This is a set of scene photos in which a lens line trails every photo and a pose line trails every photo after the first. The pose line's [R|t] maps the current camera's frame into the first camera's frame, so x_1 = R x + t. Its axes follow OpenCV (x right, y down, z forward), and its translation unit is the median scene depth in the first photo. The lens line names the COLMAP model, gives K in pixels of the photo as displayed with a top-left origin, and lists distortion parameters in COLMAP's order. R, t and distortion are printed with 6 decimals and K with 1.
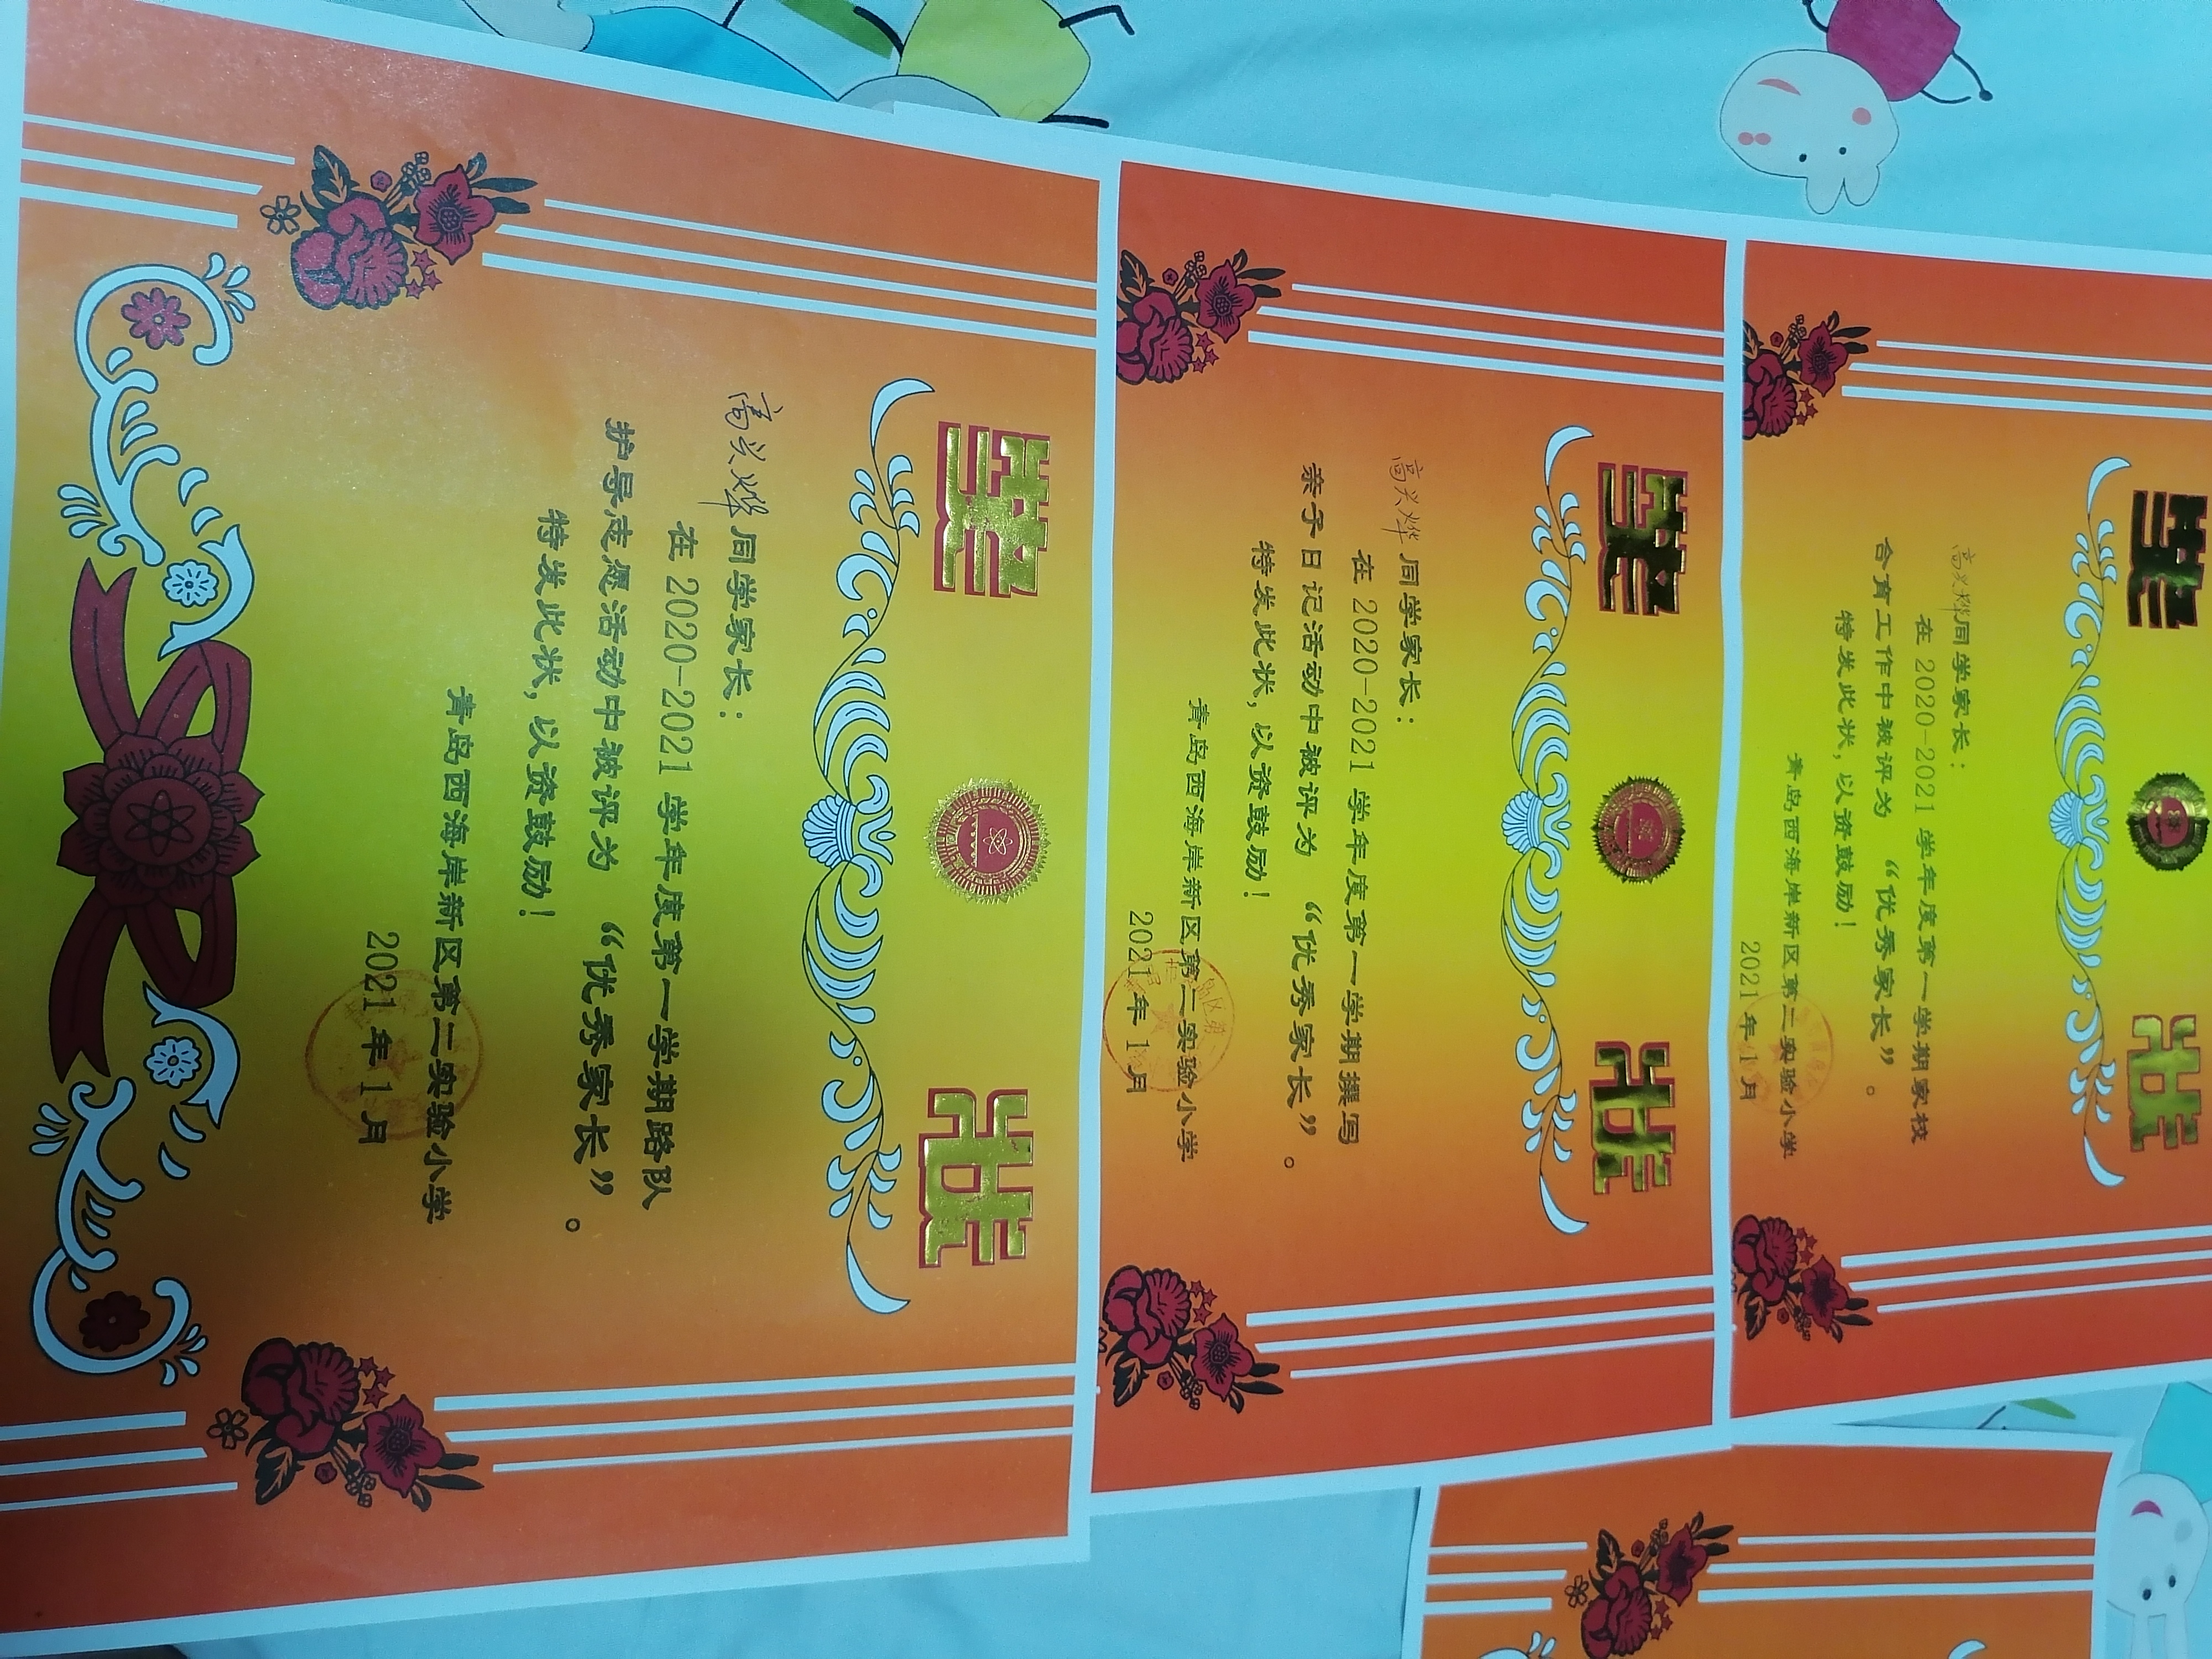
lens RADIAL K [[1631.2, 0, 1104.3], [0, 1631.2, 824.1], [0, 0, 1]] dist [-0.008315, 0.007758]
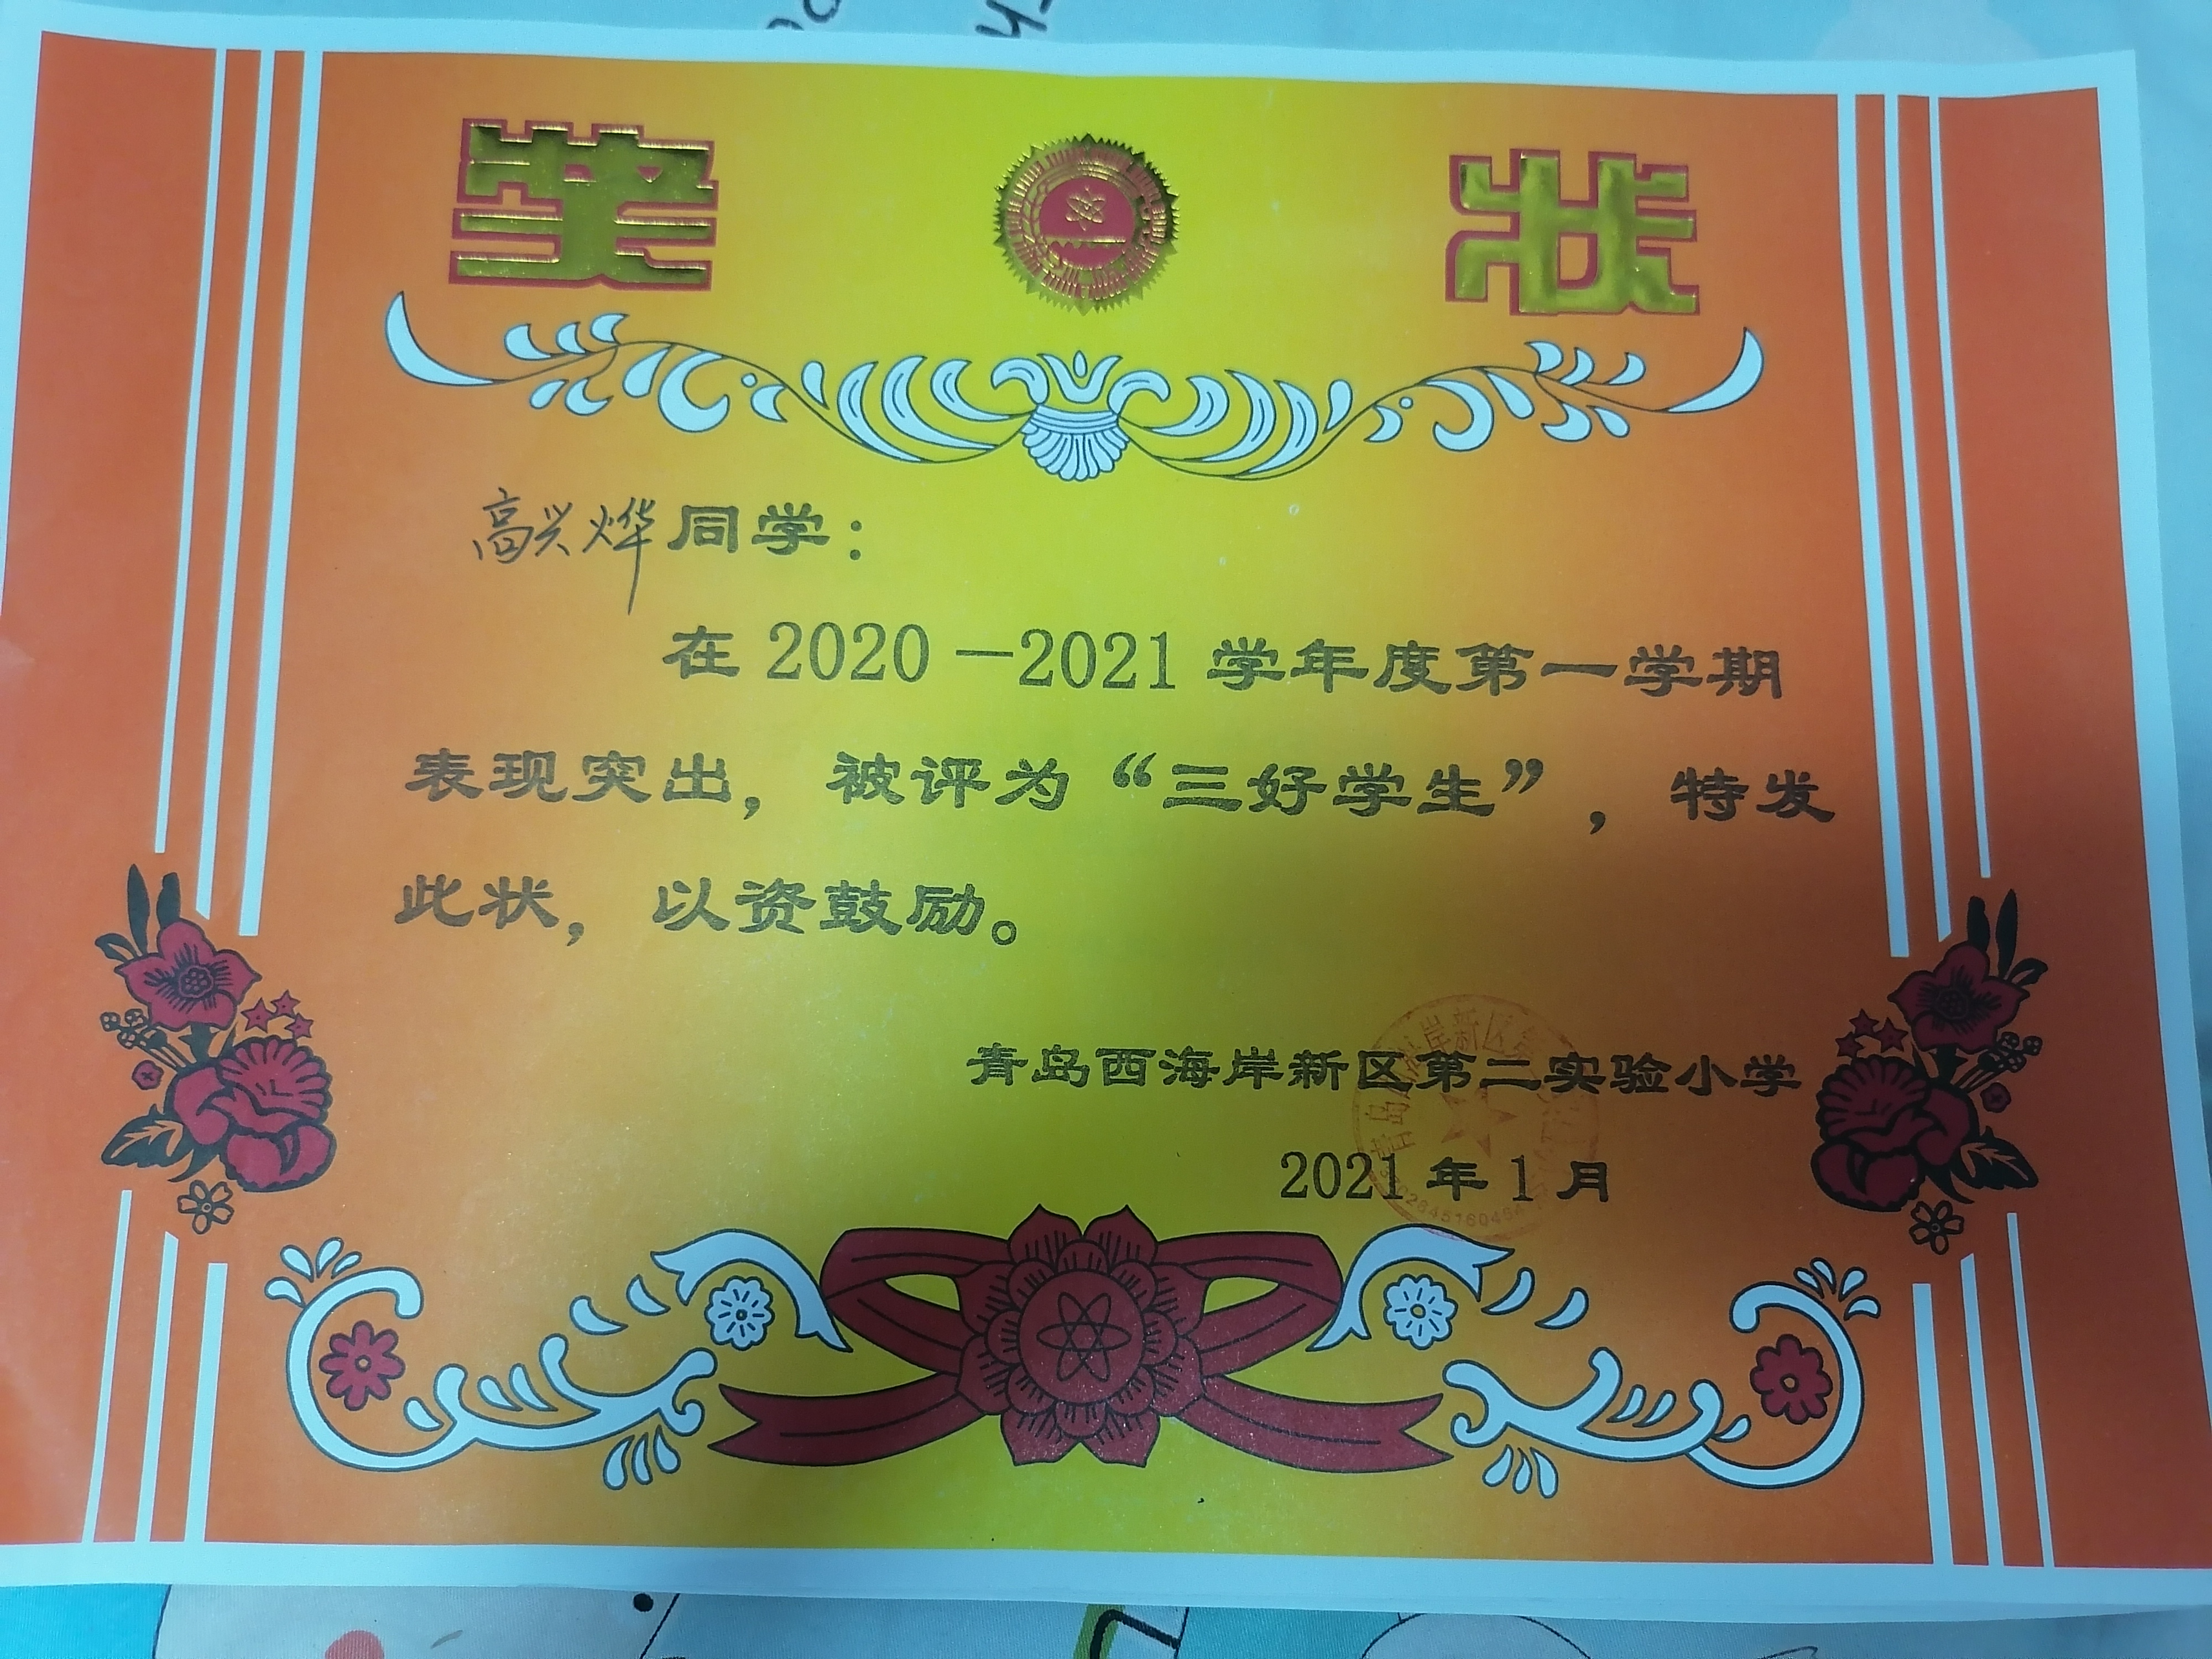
lens RADIAL K [[1631.2, 0, 1105.2], [0, 1631.2, 841.6], [0, 0, 1]] dist [-0.008315, 0.007758]
pose [[-0.018929, -0.953194, -0.301766, -0.154106], [0.999571, -0.024793, 0.015612, 0.002692], [-0.022363, -0.301340, 0.953254, 0.374504]]
